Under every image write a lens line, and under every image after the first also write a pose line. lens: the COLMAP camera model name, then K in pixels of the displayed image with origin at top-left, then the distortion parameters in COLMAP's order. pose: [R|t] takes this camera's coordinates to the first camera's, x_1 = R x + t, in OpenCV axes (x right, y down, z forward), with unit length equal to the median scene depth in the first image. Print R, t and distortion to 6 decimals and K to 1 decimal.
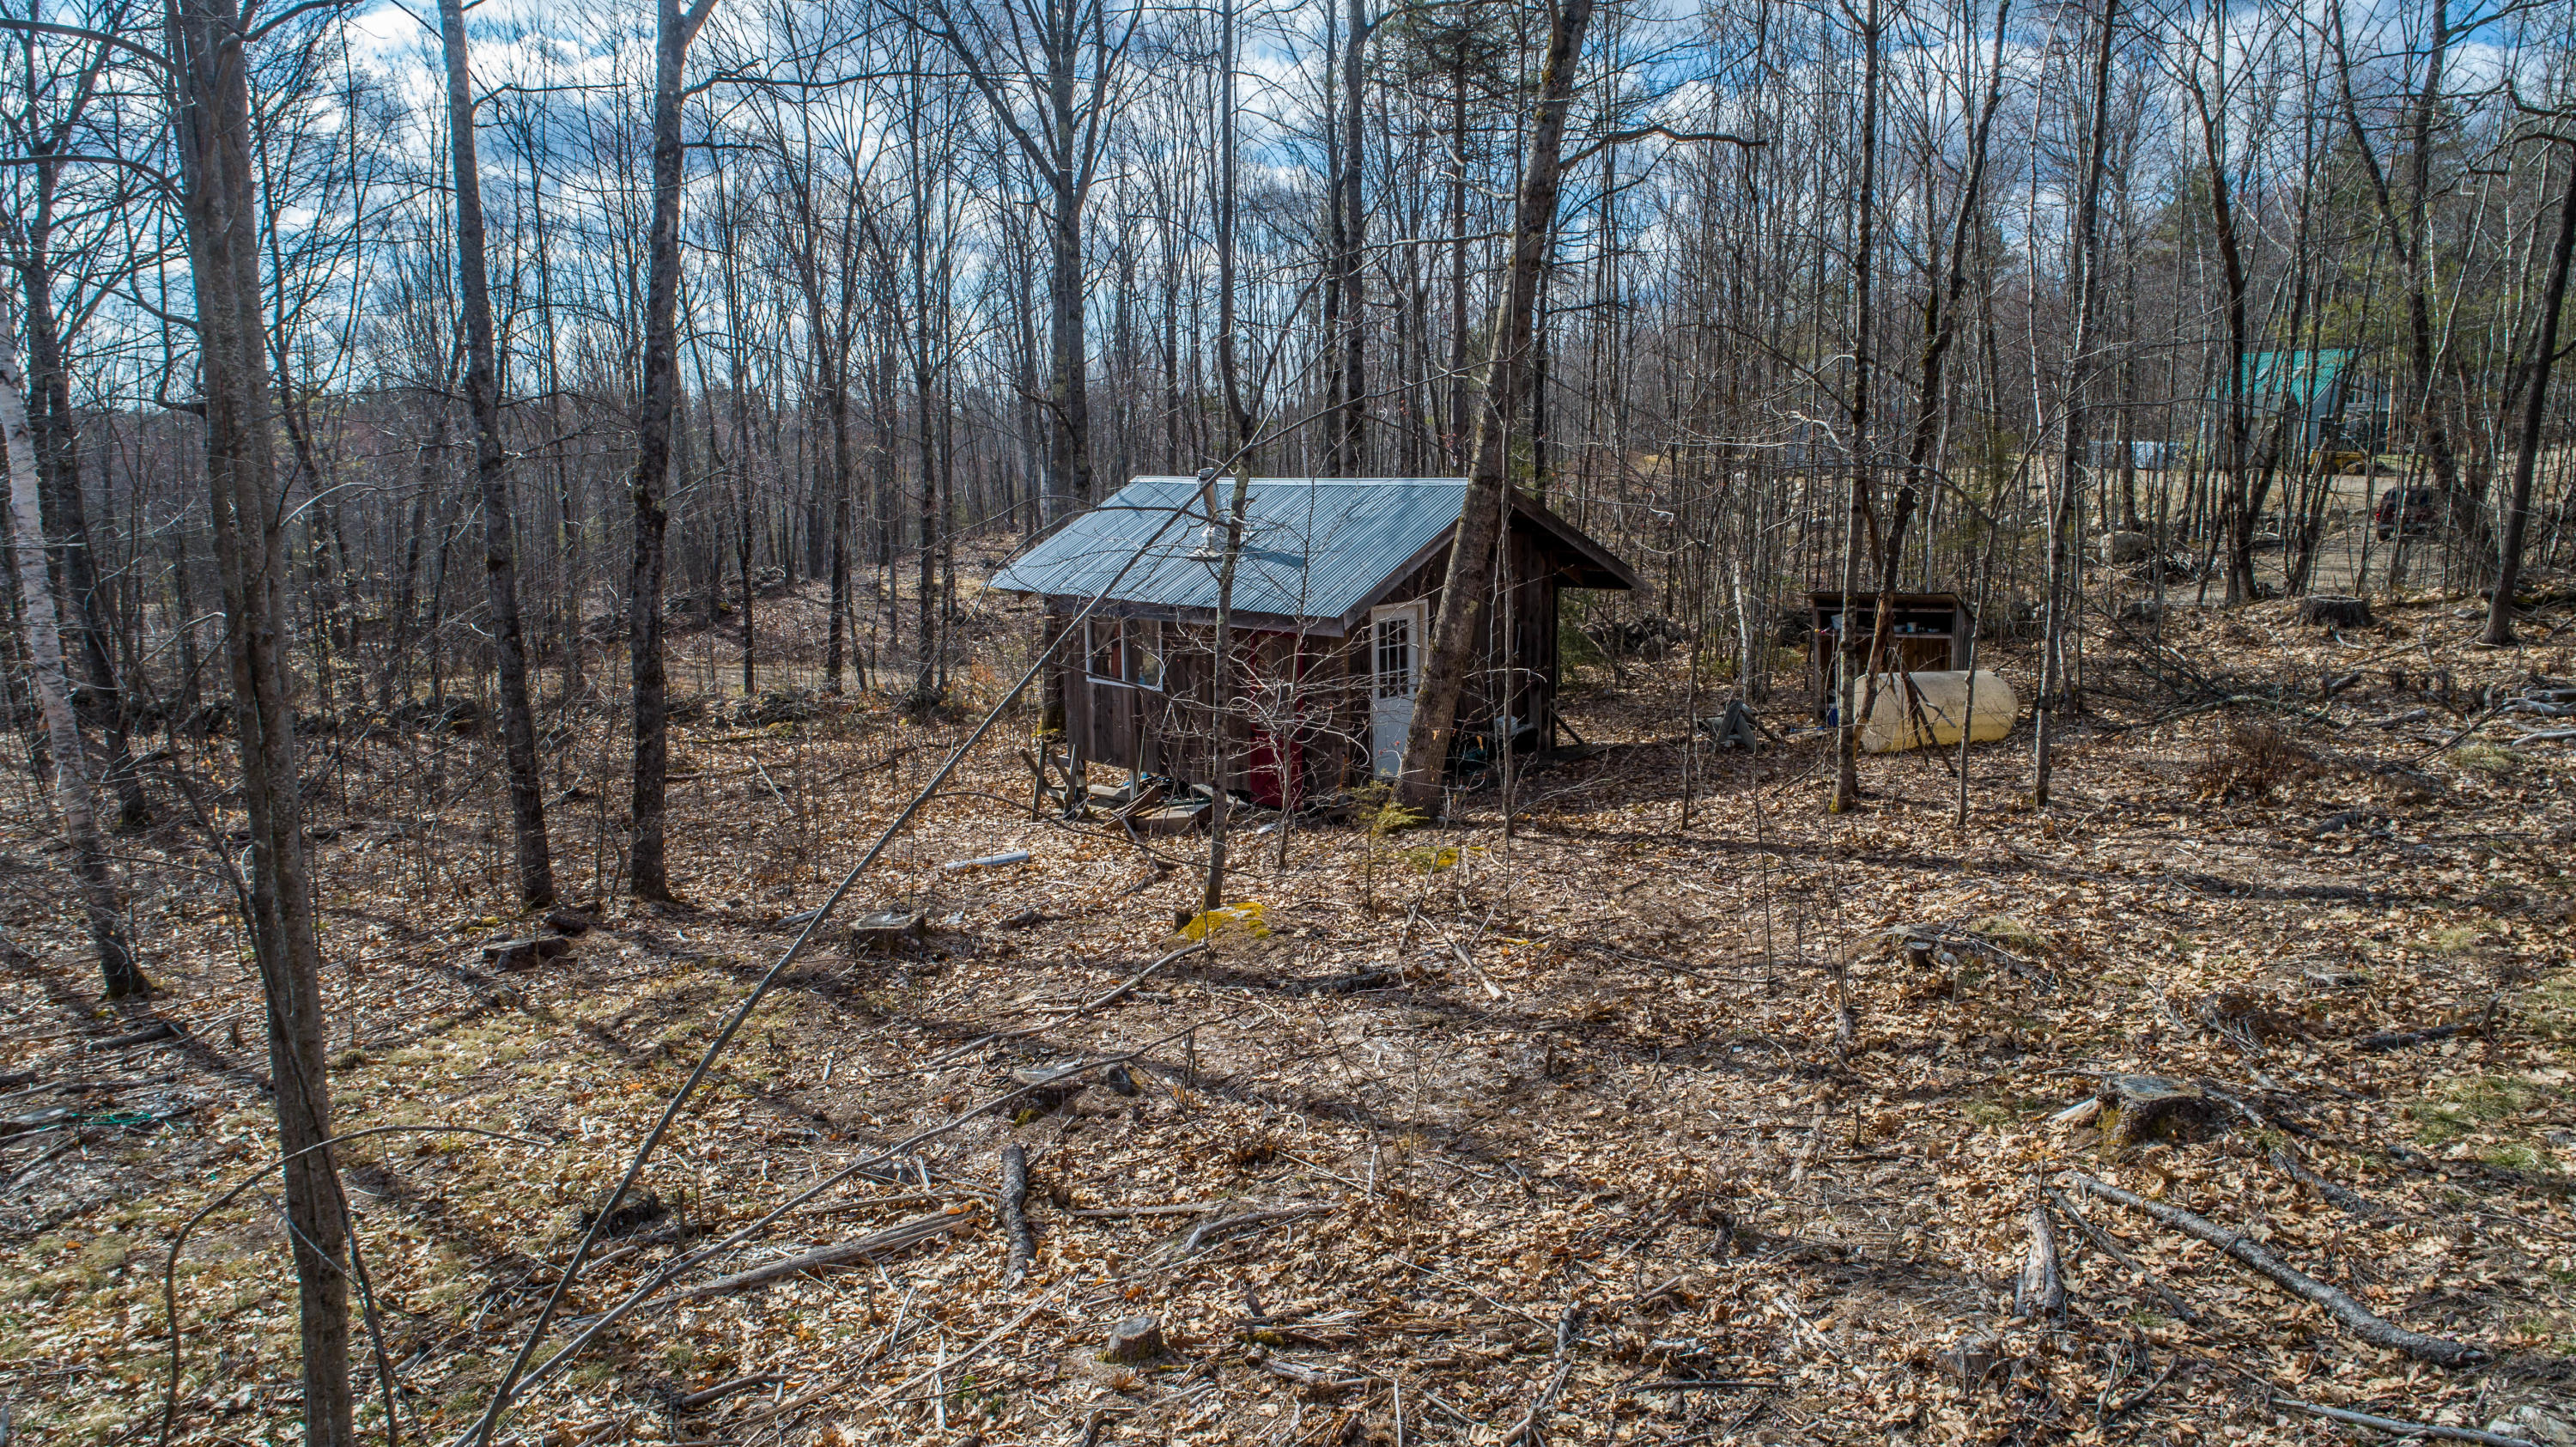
lens RADIAL K [[1726.6, 0, 1288.1], [0, 1726.6, 723.4], [0, 0, 1]] dist [-0.015522, 0.008841]
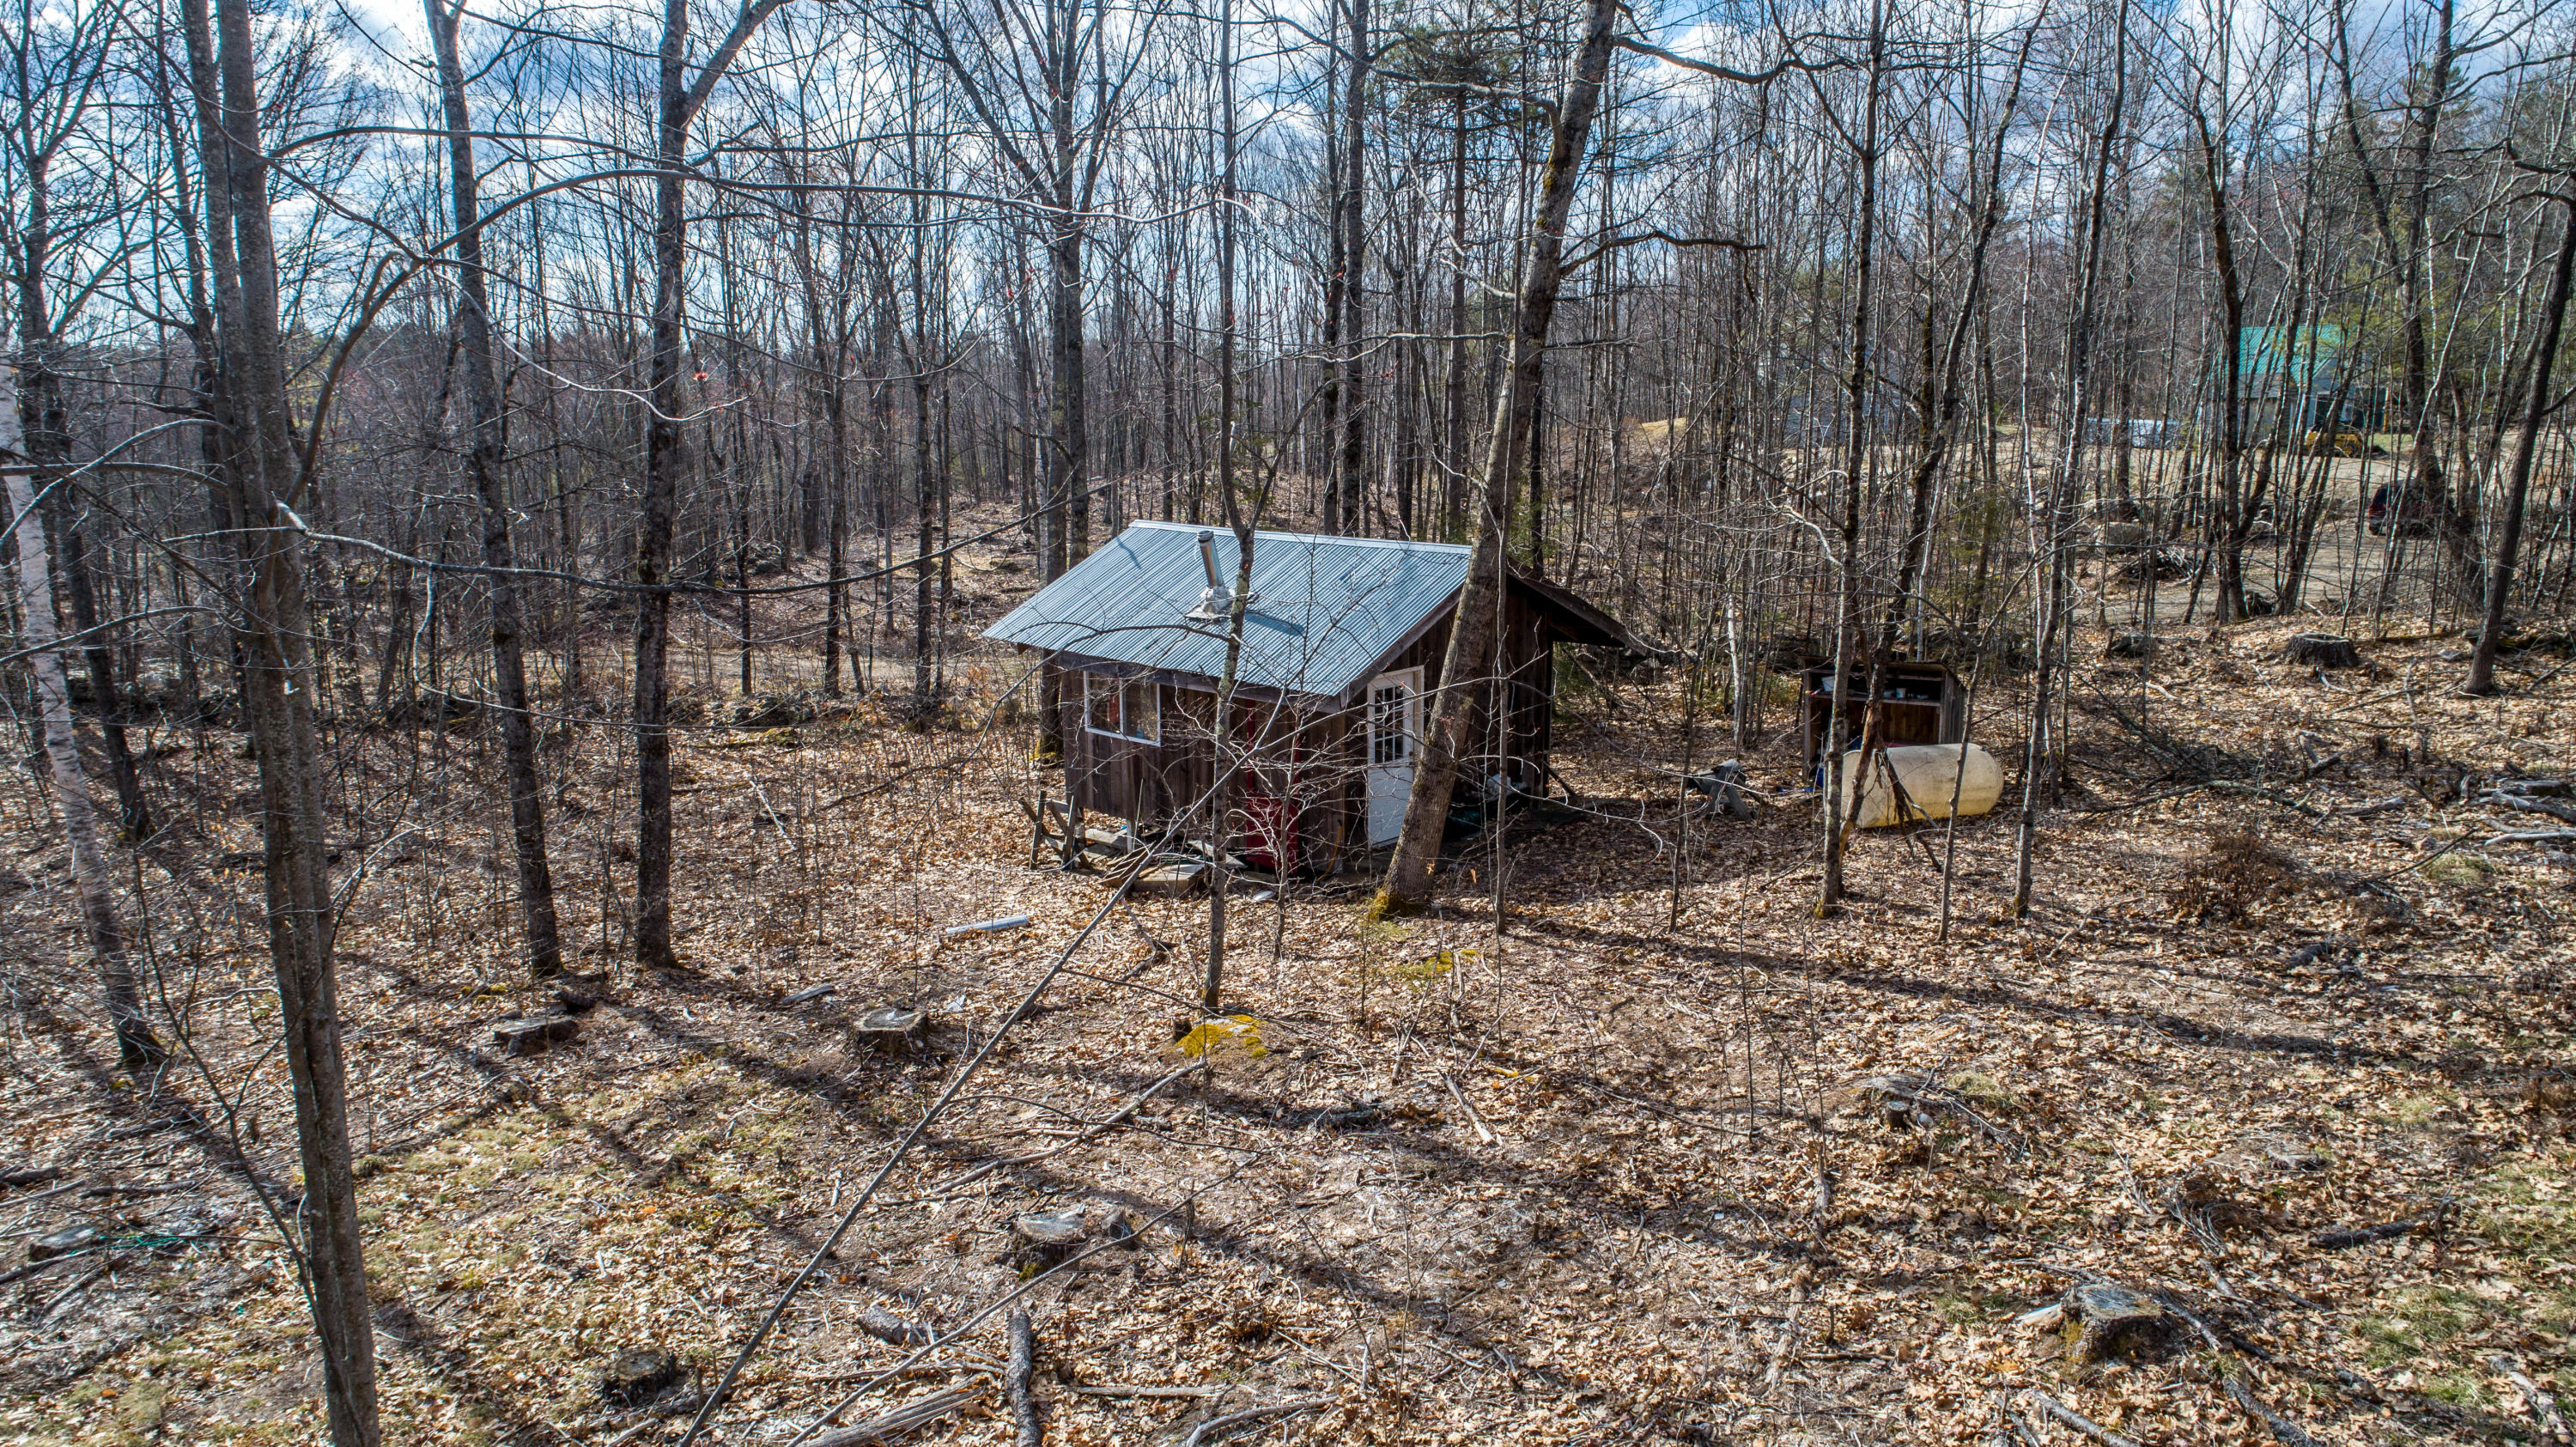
lens RADIAL K [[1726.6, 0, 1288.4], [0, 1726.6, 723.5], [0, 0, 1]] dist [-0.015522, 0.008841]
pose [[0.999959, 0.008062, 0.004087, -0.003168], [-0.008190, 0.999442, 0.032397, -0.101873], [-0.003824, -0.032429, 0.999467, -0.017191]]
